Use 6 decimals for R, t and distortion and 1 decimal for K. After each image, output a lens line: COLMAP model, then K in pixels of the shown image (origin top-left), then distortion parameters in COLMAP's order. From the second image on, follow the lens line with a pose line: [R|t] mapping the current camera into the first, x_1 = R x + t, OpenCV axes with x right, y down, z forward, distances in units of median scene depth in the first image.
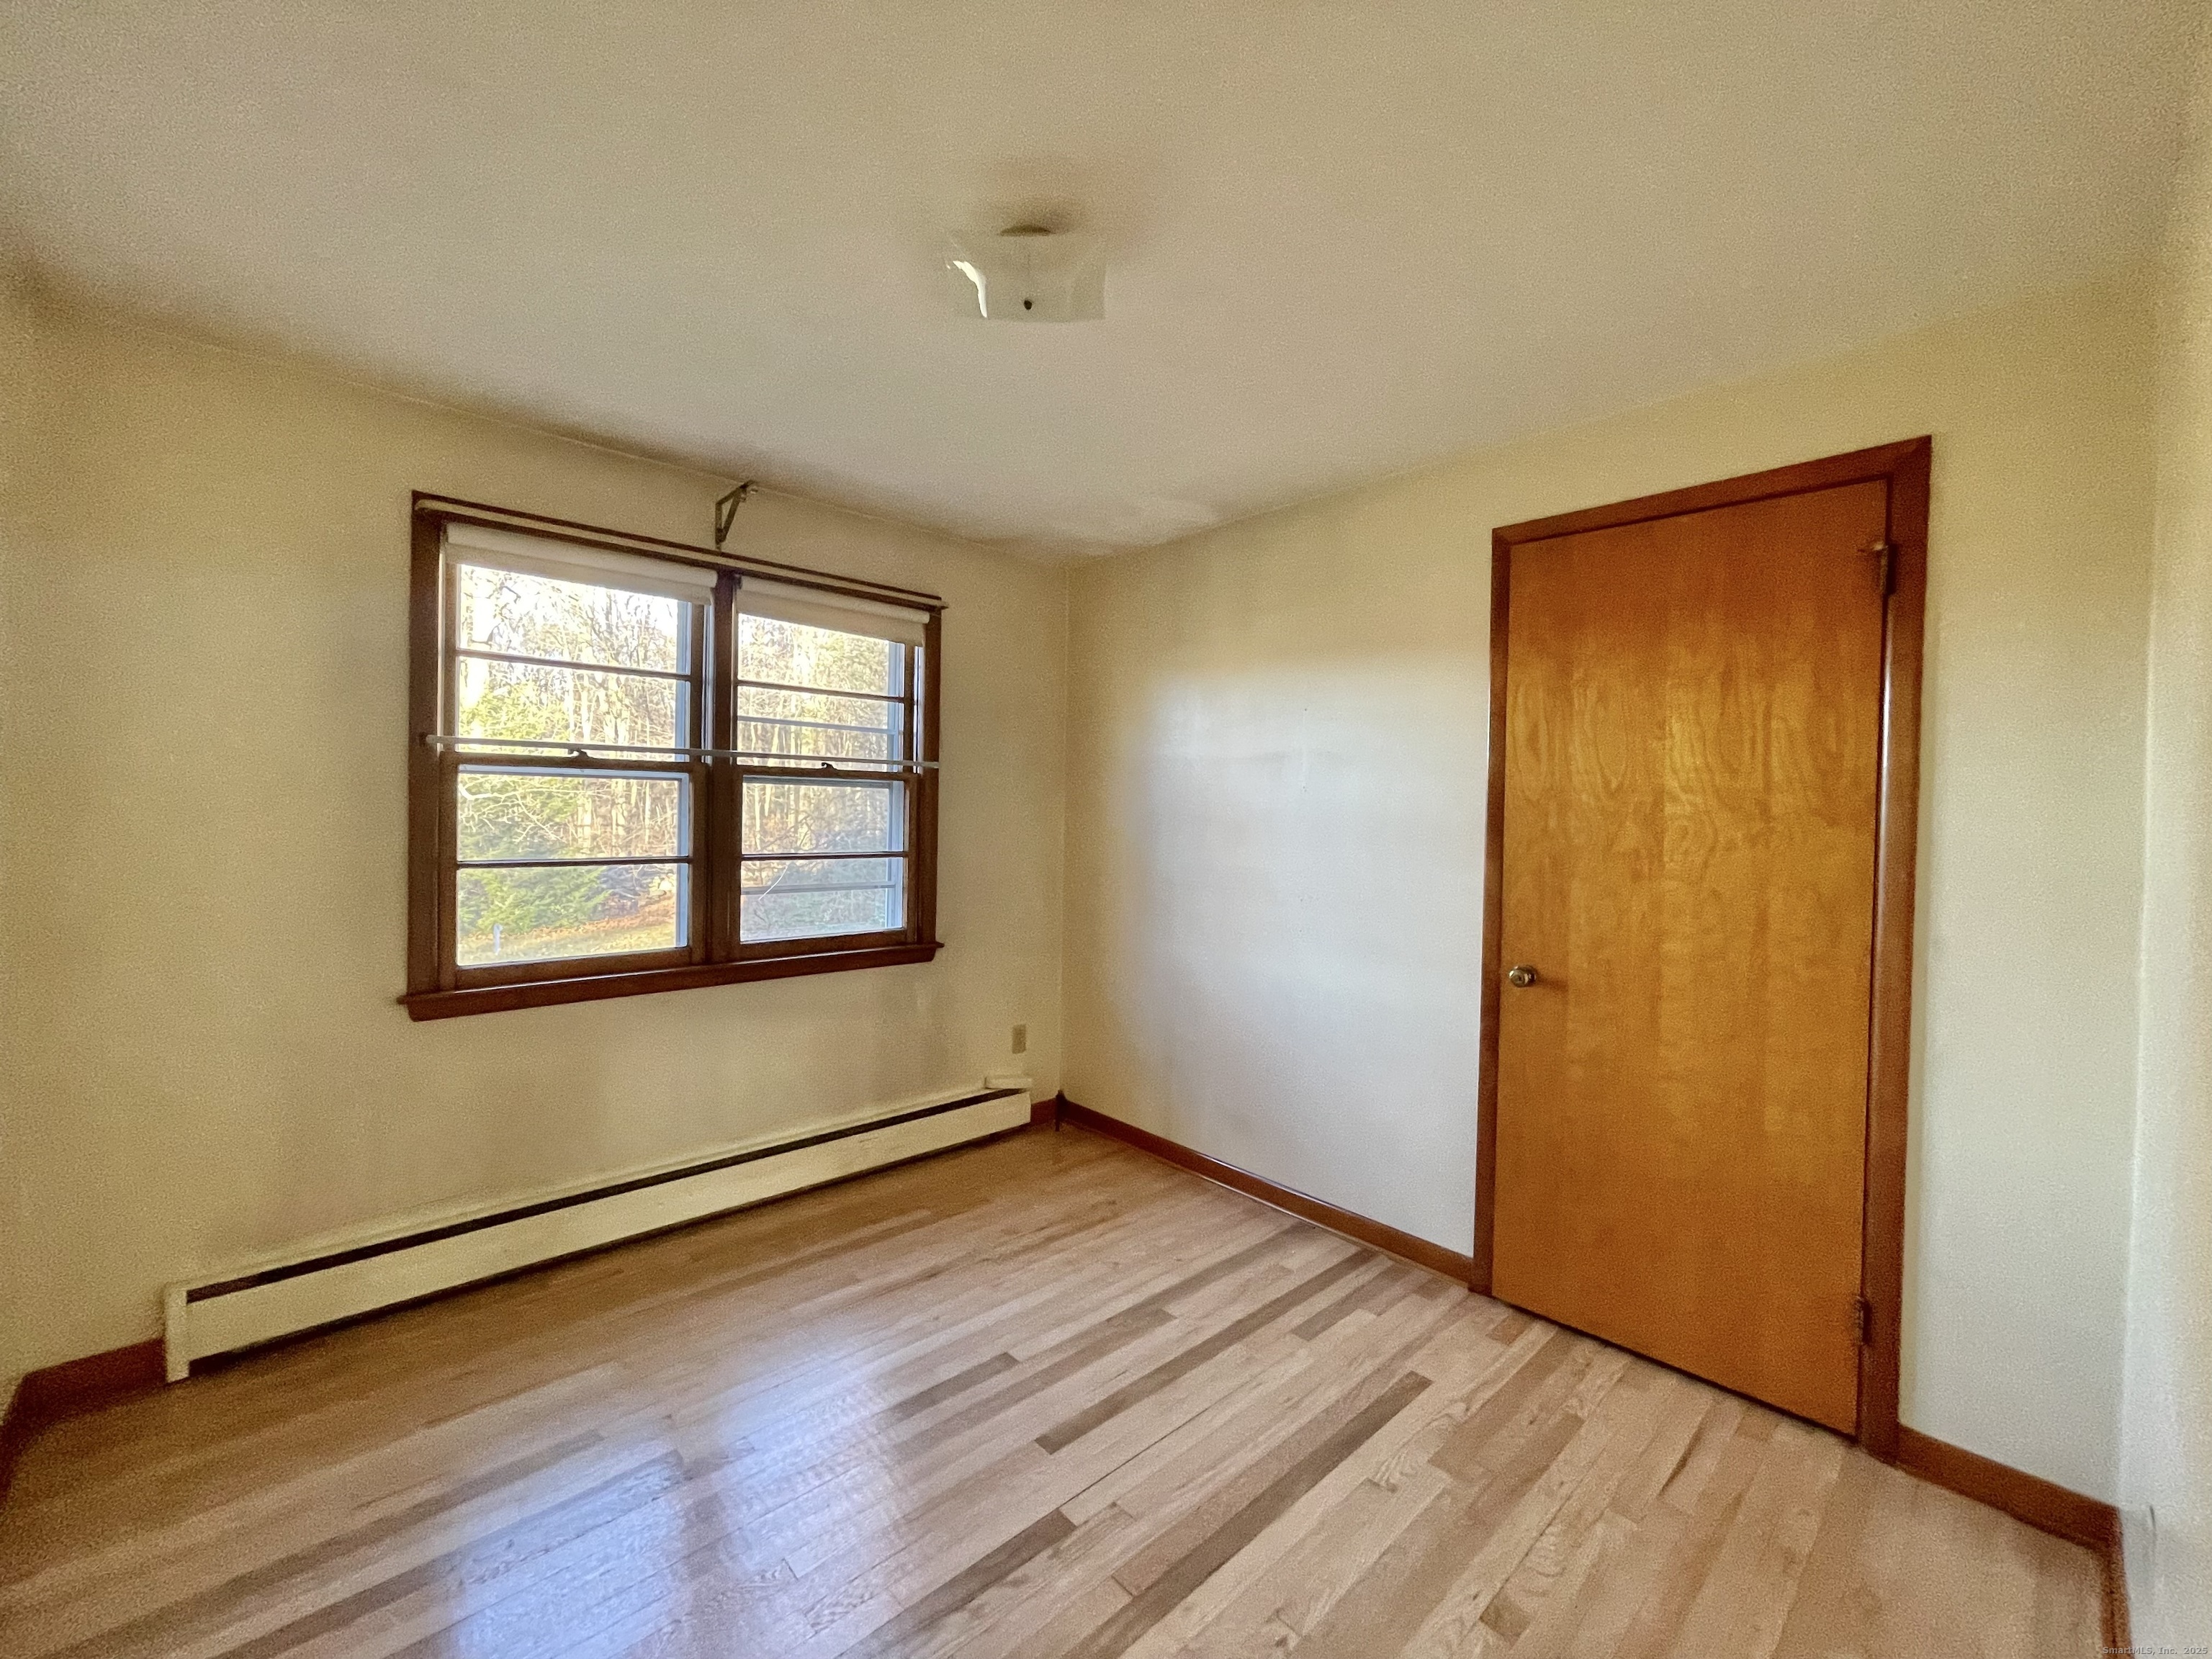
lens RADIAL K [[893.8, 0, 1105.1], [0, 893.8, 828.0], [0, 0, 1]] dist [-0.002962, 0.000158]
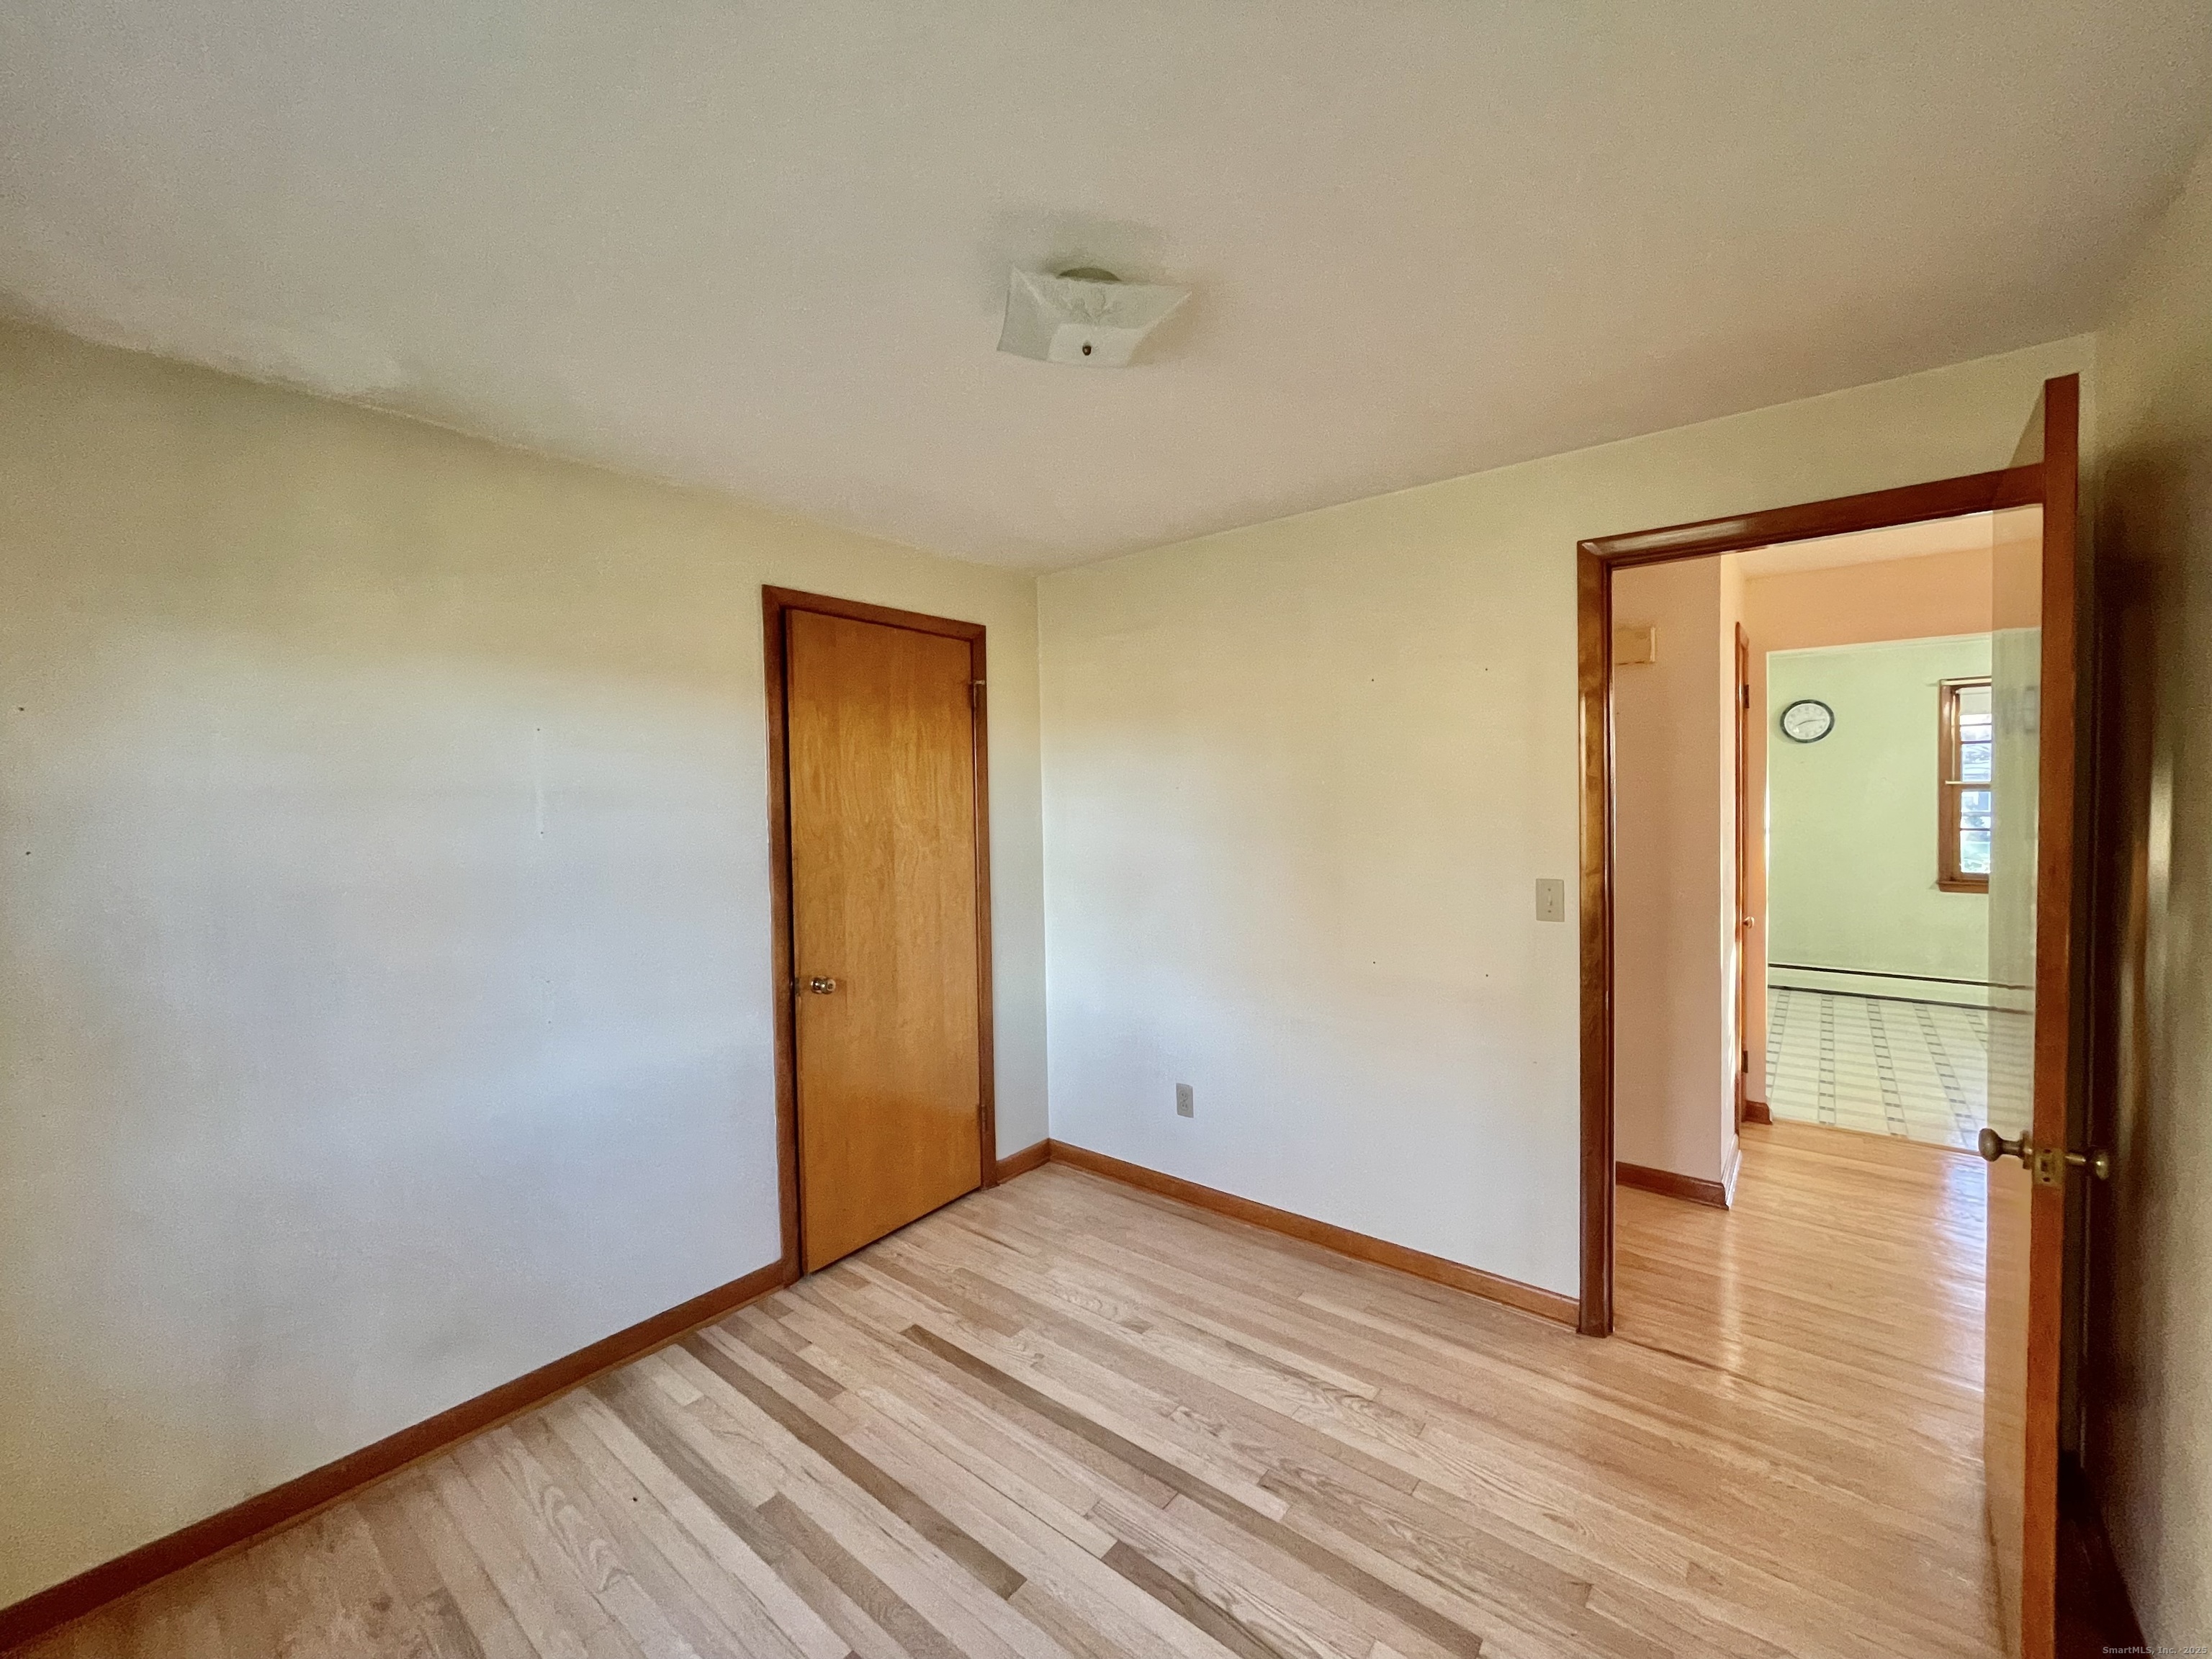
lens RADIAL K [[893.8, 0, 1105.9], [0, 893.8, 820.9], [0, 0, 1]] dist [-0.002962, 0.000158]
pose [[-0.139462, -0.047695, 0.989078, -0.802522], [0.035622, 0.997951, 0.053145, -0.106807], [-0.989586, 0.042645, -0.137478, 0.859633]]
